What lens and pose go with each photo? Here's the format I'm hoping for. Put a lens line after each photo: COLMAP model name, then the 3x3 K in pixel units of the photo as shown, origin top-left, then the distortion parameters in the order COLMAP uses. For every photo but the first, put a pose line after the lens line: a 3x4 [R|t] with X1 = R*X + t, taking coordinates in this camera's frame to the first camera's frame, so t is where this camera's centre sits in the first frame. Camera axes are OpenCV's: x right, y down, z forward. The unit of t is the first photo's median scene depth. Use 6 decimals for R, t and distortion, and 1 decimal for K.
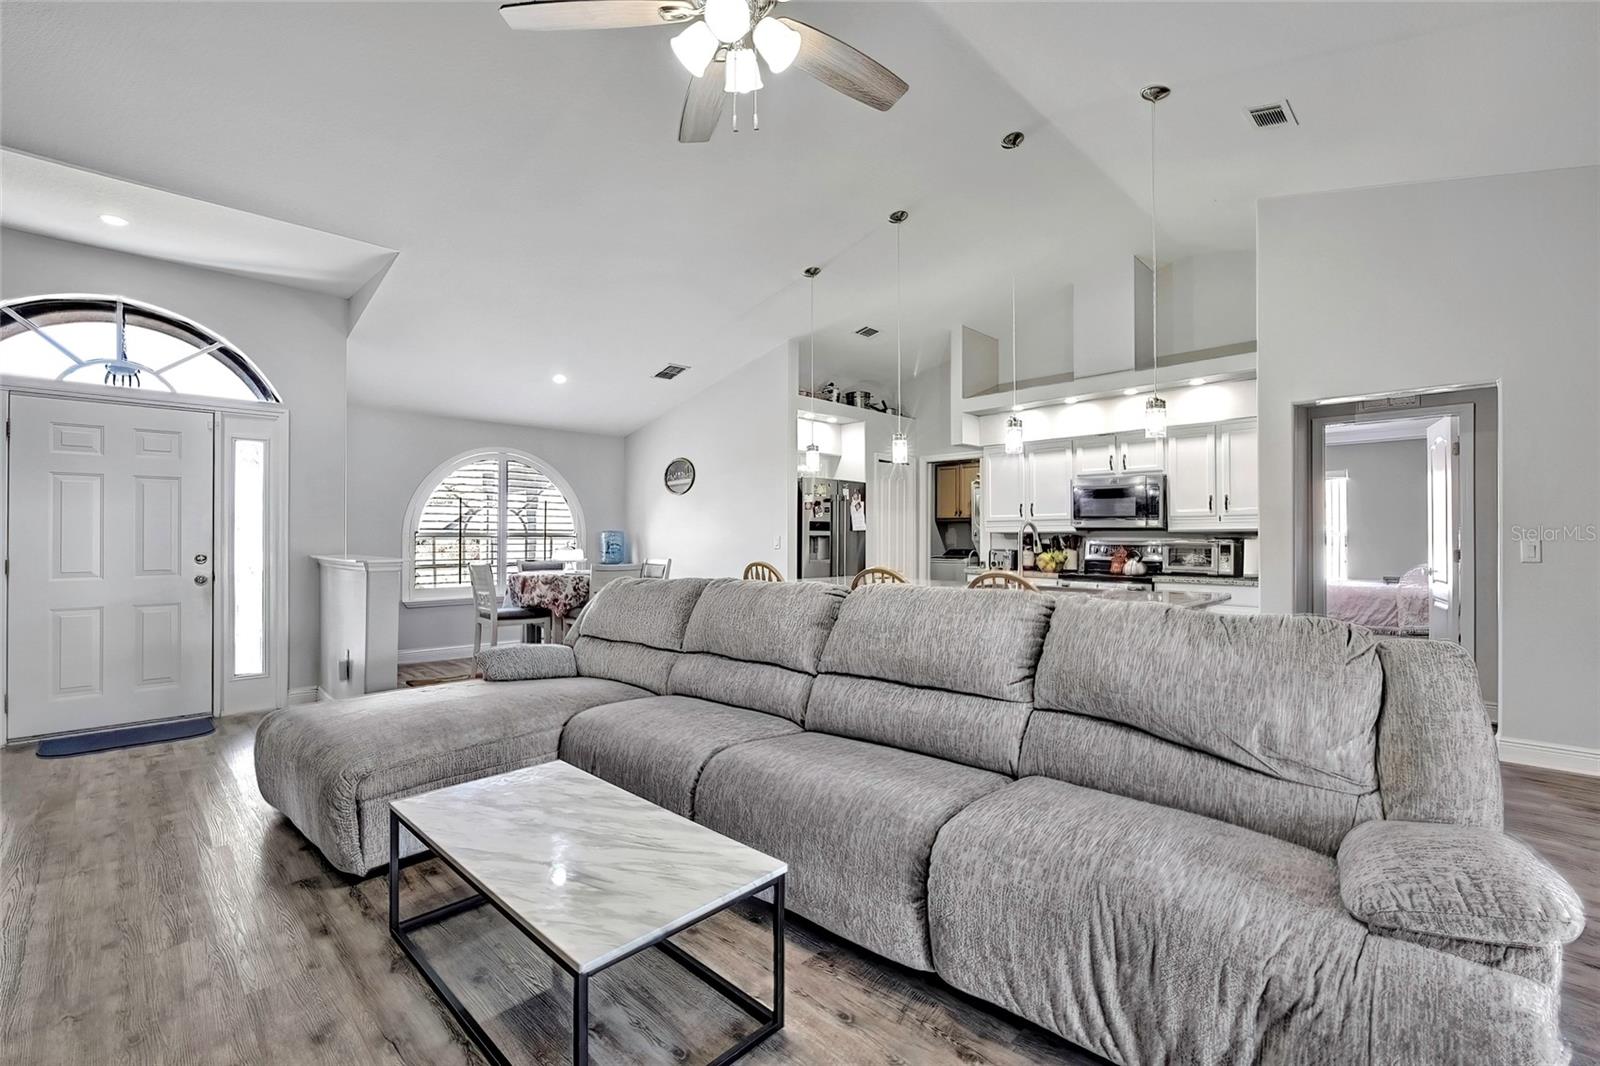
lens RADIAL K [[695.5, 0, 805.9], [0, 695.5, 520.7], [0, 0, 1]] dist [-0.003889, -0.000725]
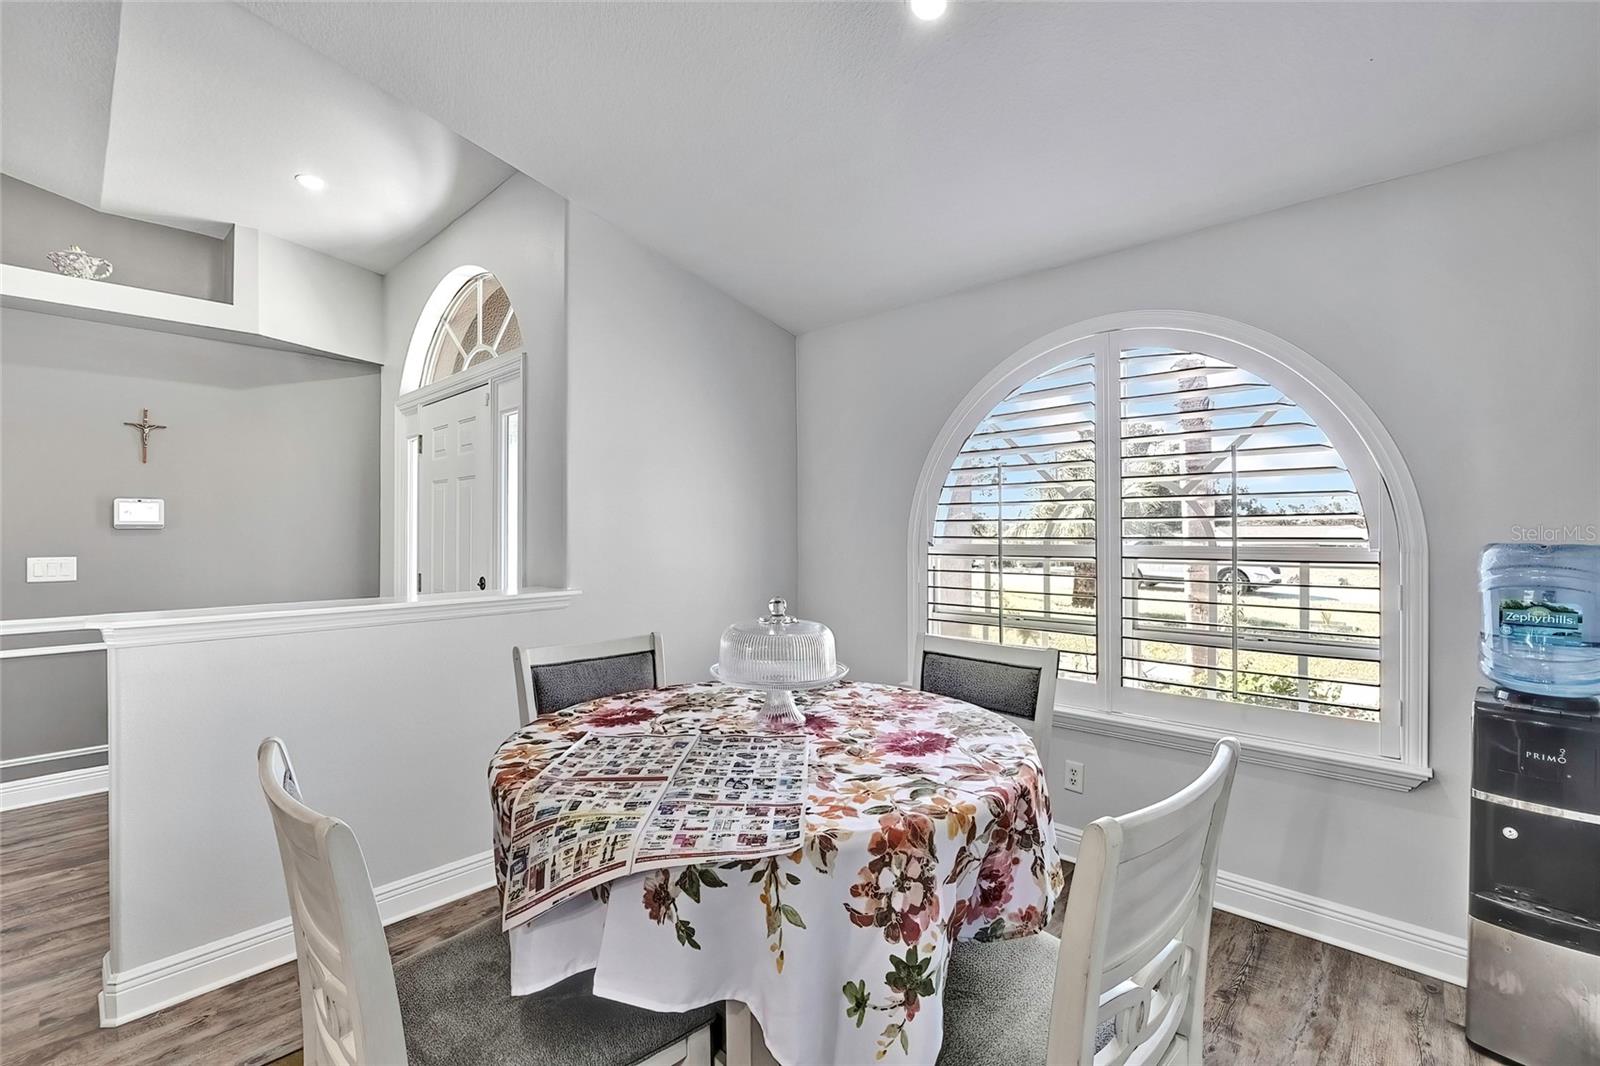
lens RADIAL K [[699.6, 0, 809.6], [0, 699.6, 532.7], [0, 0, 1]] dist [-0.005398, 0.000016]
pose [[0.029953, 0.002578, -0.999548, -0.086891], [0.023266, 0.999724, 0.003275, 0.005019], [0.999281, -0.023353, 0.029884, 1.026720]]
